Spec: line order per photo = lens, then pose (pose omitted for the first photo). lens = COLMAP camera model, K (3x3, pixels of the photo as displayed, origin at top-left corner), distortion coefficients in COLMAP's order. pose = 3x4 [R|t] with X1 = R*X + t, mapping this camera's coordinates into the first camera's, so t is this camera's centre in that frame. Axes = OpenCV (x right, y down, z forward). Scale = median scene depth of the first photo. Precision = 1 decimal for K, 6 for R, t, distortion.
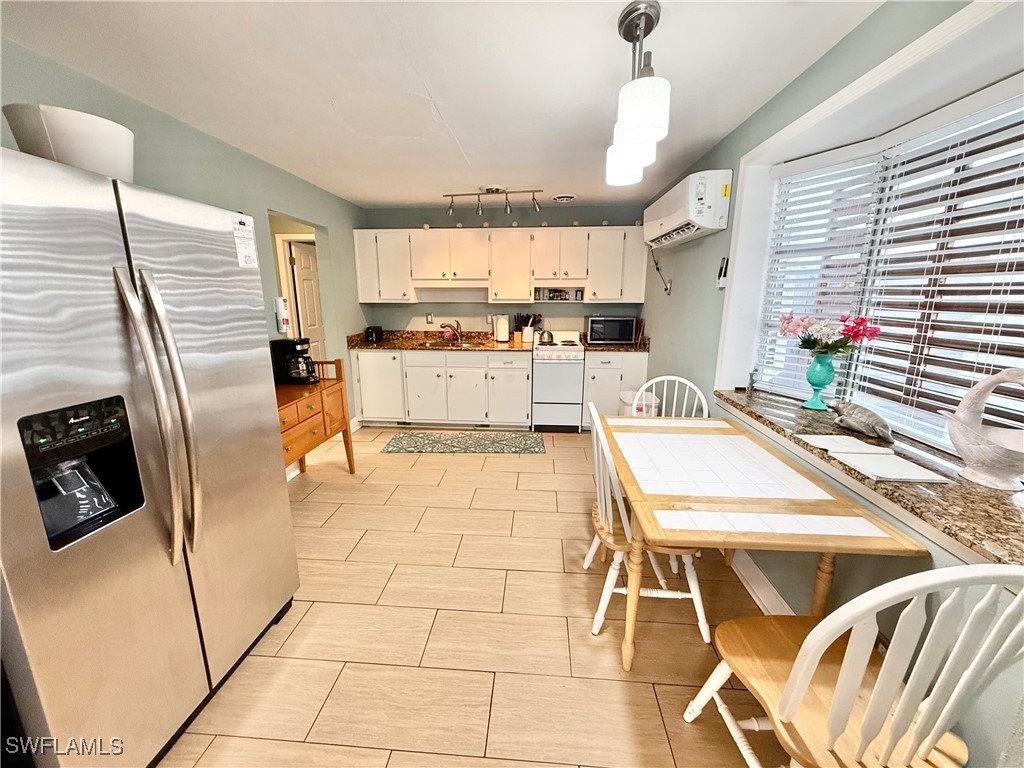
lens RADIAL K [[408.8, 0, 511.3], [0, 408.8, 384.4], [0, 0, 1]] dist [0.001168, -0.000100]
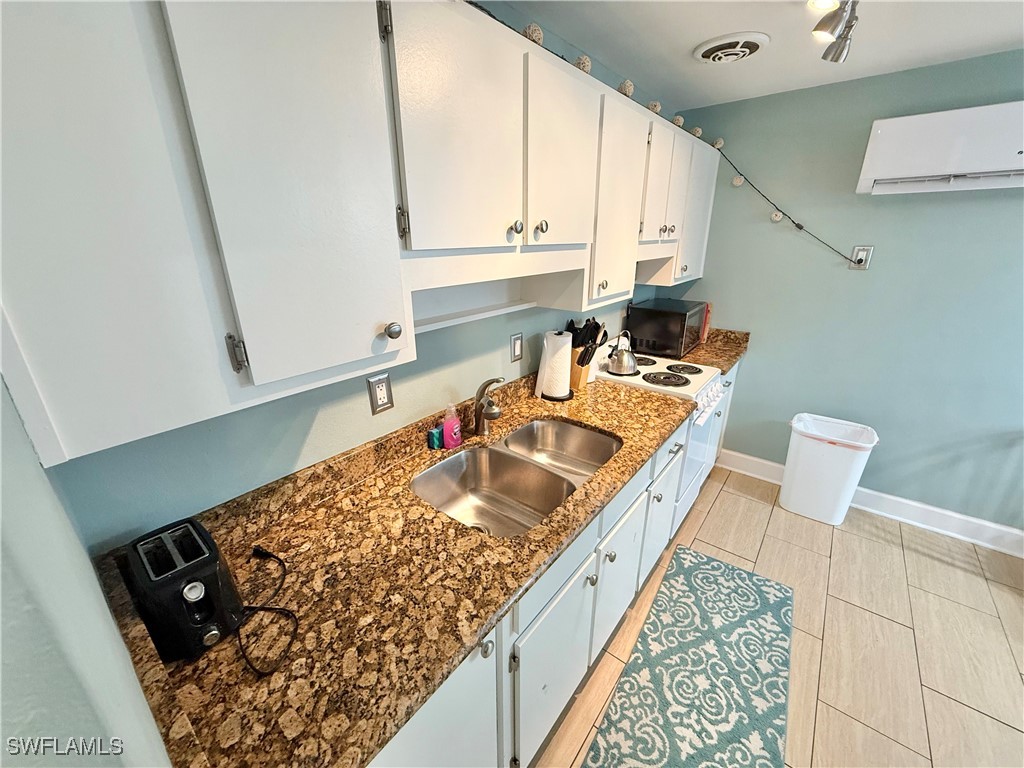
lens RADIAL K [[408.8, 0, 511.3], [0, 408.8, 384.4], [0, 0, 1]] dist [0.001168, -0.000100]
pose [[0.567478, -0.284832, 0.772554, -0.392783], [0.187867, 0.958303, 0.215318, -0.229719], [-0.801670, 0.022949, 0.597326, 0.845735]]
